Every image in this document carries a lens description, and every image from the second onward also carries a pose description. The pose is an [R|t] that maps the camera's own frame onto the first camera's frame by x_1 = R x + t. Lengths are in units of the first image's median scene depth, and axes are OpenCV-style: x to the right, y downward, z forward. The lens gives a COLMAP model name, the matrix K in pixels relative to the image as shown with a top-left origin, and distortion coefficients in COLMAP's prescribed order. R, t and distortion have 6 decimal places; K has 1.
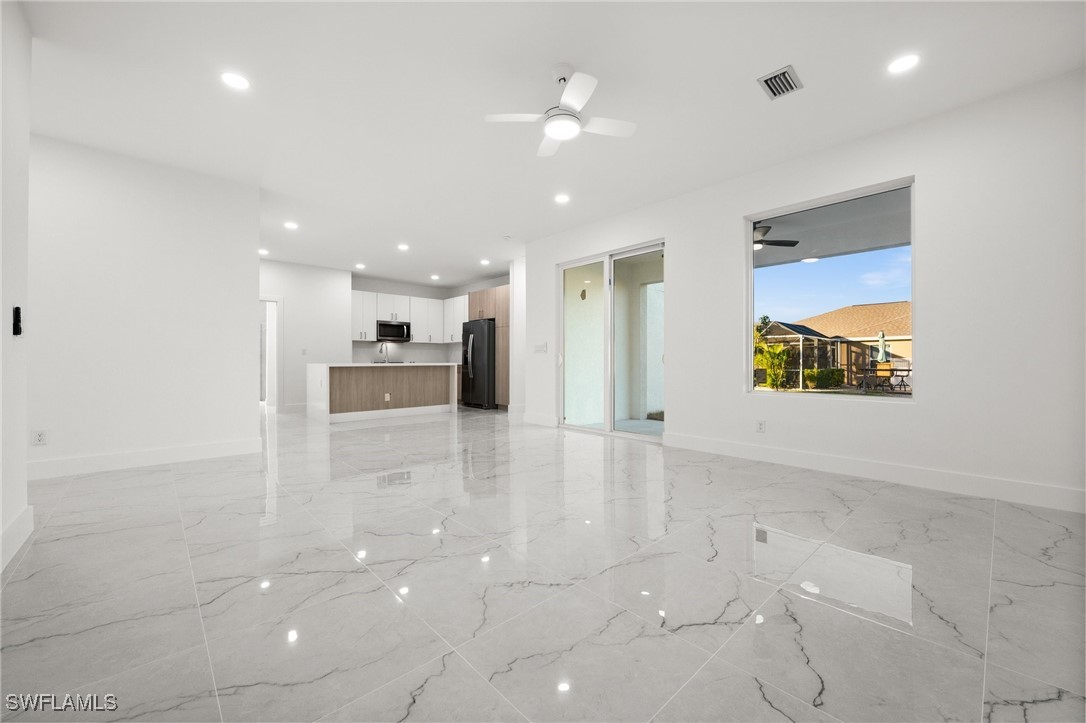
lens RADIAL K [[427.9, 0, 543.1], [0, 427.9, 362.5], [0, 0, 1]] dist [-0.002420, -0.000173]
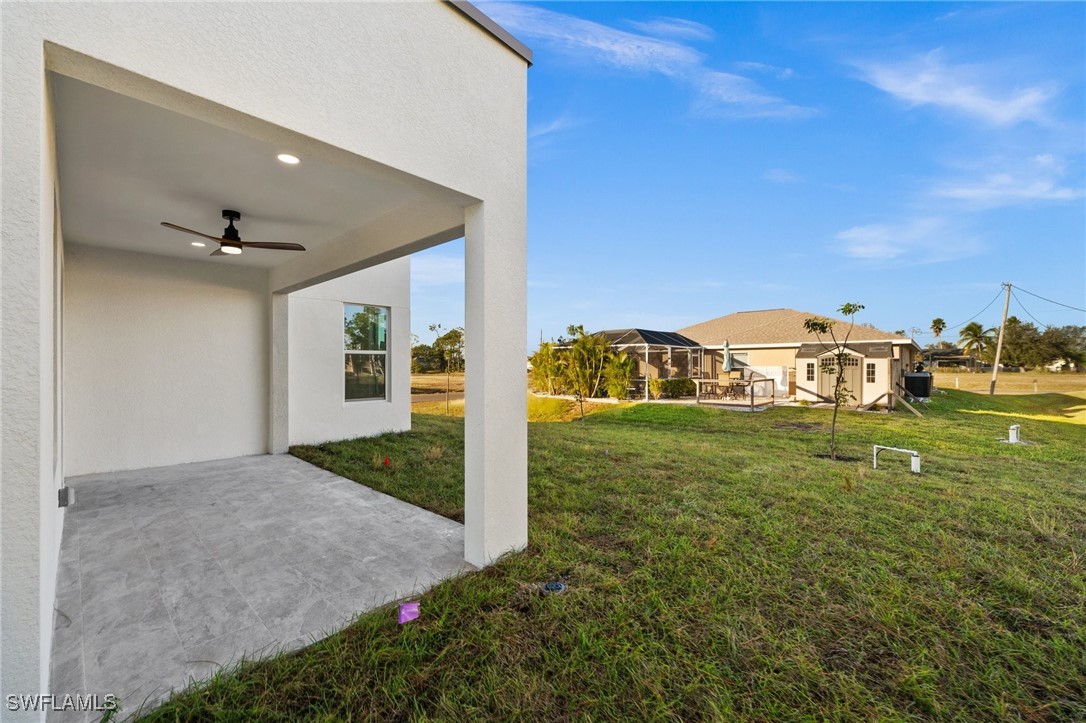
lens RADIAL K [[427.9, 0, 538.7], [0, 427.9, 362.4], [0, 0, 1]] dist [-0.002420, -0.000173]
pose [[0.996258, -0.002540, 0.086396, 0.288513], [0.002990, 0.999983, -0.005078, -0.017916], [-0.086381, 0.005318, 0.996248, 0.051125]]
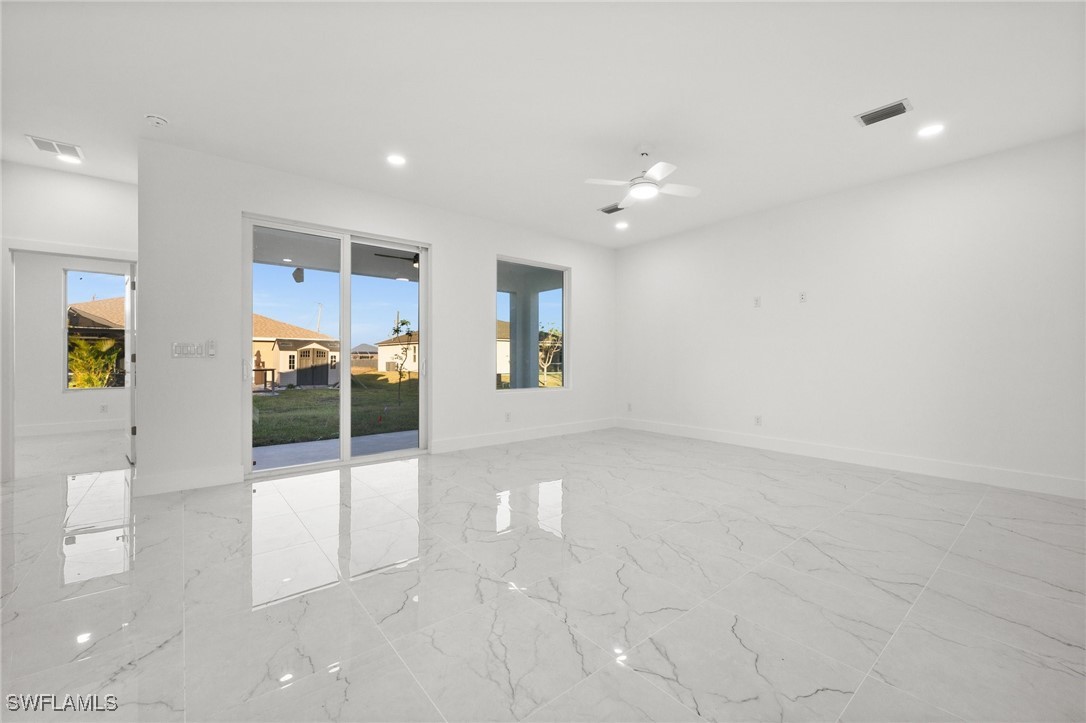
lens RADIAL K [[427.9, 0, 543.2], [0, 427.9, 360.6], [0, 0, 1]] dist [-0.002420, -0.000173]
pose [[0.052052, -0.004542, 0.998634, -0.174011], [0.000349, 0.999990, 0.004530, -0.008336], [-0.998644, 0.000113, 0.052053, 0.169474]]
